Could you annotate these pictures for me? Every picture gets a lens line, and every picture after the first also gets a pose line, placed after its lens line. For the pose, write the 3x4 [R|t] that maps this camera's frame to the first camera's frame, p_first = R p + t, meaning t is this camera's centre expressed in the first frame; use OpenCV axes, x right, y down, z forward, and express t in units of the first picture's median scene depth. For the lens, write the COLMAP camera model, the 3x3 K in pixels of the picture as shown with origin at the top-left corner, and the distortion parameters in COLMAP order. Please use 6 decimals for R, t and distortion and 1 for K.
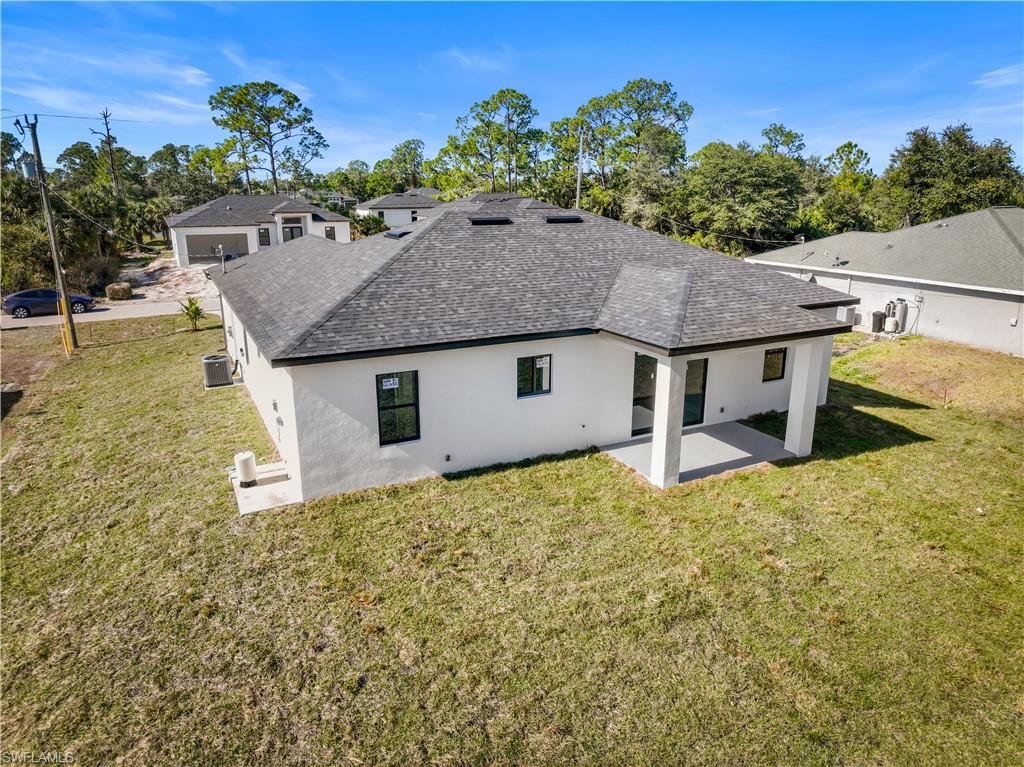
lens RADIAL K [[701.0, 0, 513.9], [0, 701.0, 384.6], [0, 0, 1]] dist [0.003577, -0.017099]
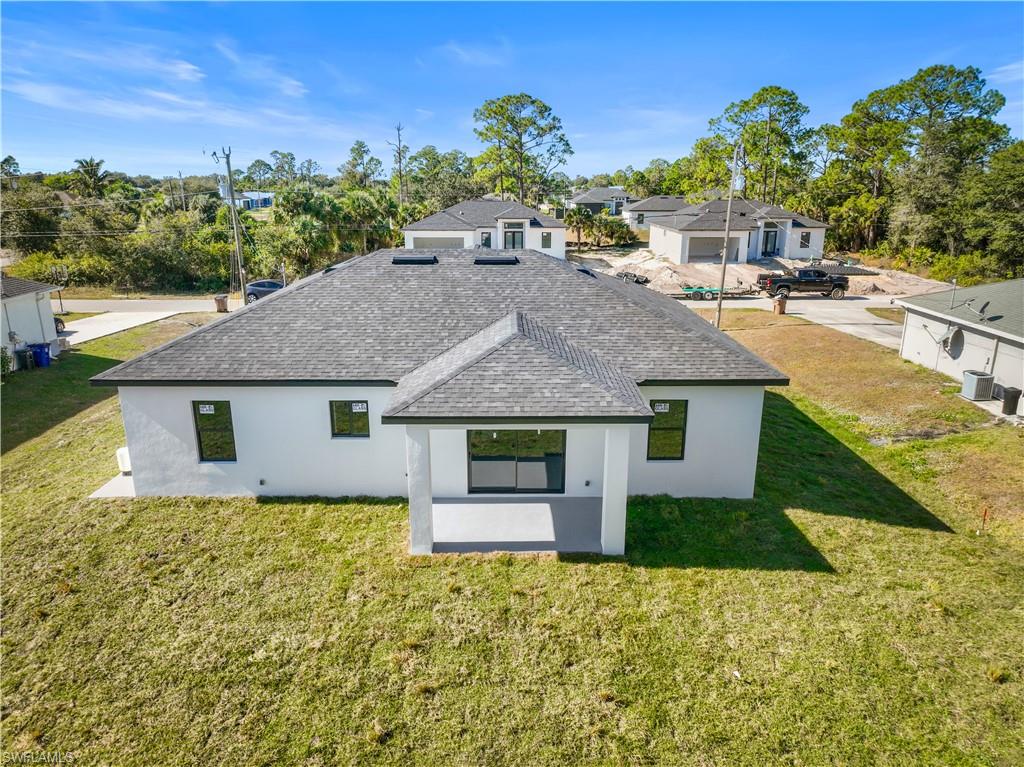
lens RADIAL K [[701.0, 0, 509.5], [0, 701.0, 383.1], [0, 0, 1]] dist [0.003577, -0.017099]
pose [[0.893719, 0.124809, -0.430917, 0.610360], [-0.121969, 0.991940, 0.034339, -0.116579], [0.431730, 0.021869, 0.901738, 0.145668]]
